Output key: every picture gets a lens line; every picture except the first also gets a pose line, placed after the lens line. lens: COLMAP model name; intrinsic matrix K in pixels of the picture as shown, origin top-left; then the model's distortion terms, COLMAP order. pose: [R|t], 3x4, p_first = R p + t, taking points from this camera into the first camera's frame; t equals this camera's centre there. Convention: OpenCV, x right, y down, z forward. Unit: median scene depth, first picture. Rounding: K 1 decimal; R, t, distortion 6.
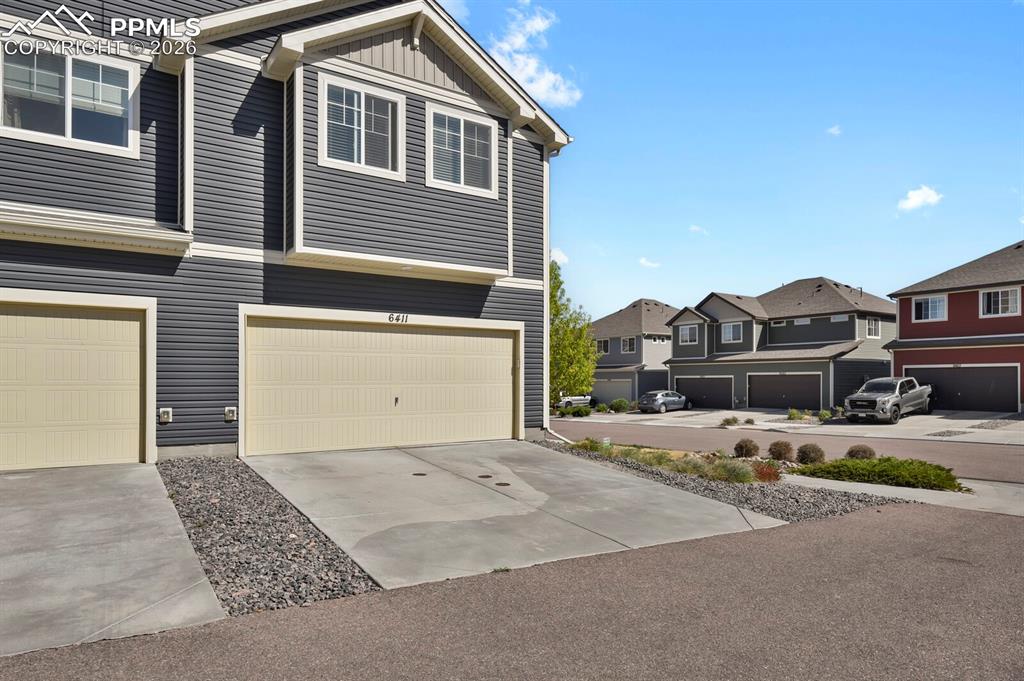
lens RADIAL K [[613.5, 0, 522.3], [0, 613.5, 357.2], [0, 0, 1]] dist [-0.007251, -0.004806]
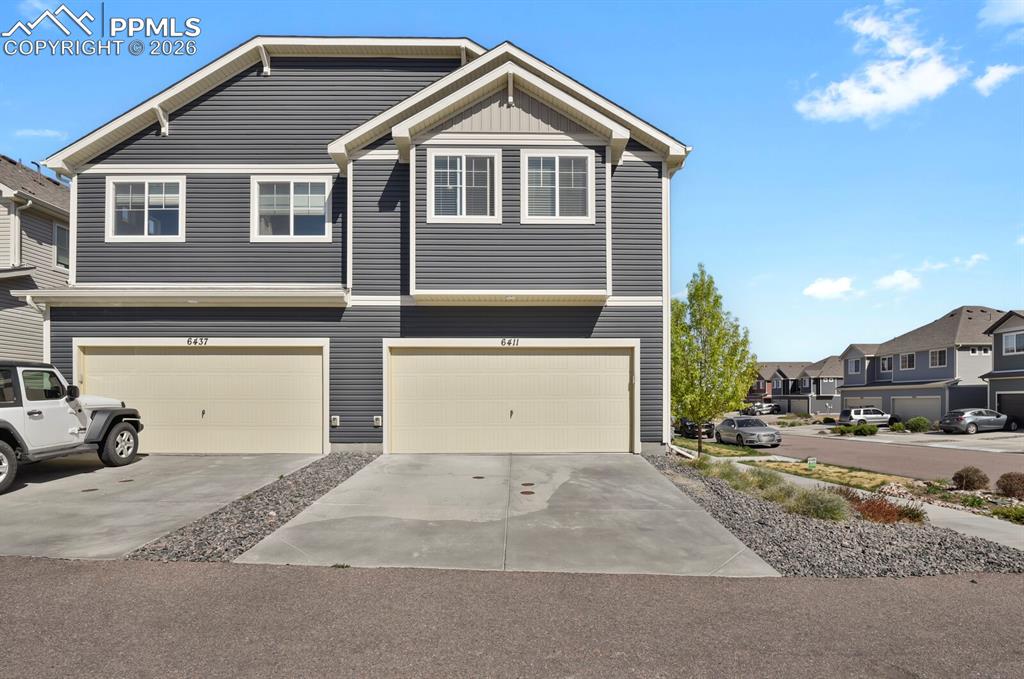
lens RADIAL K [[516.9, 0, 487.1], [0, 516.9, 384.3], [0, 0, 1]] dist [-0.028053, -0.001638]
pose [[0.839260, -0.016031, -0.543495, 0.302889], [0.021996, 0.999748, 0.004477, 0.010983], [0.543286, -0.015712, 0.839401, 0.165589]]
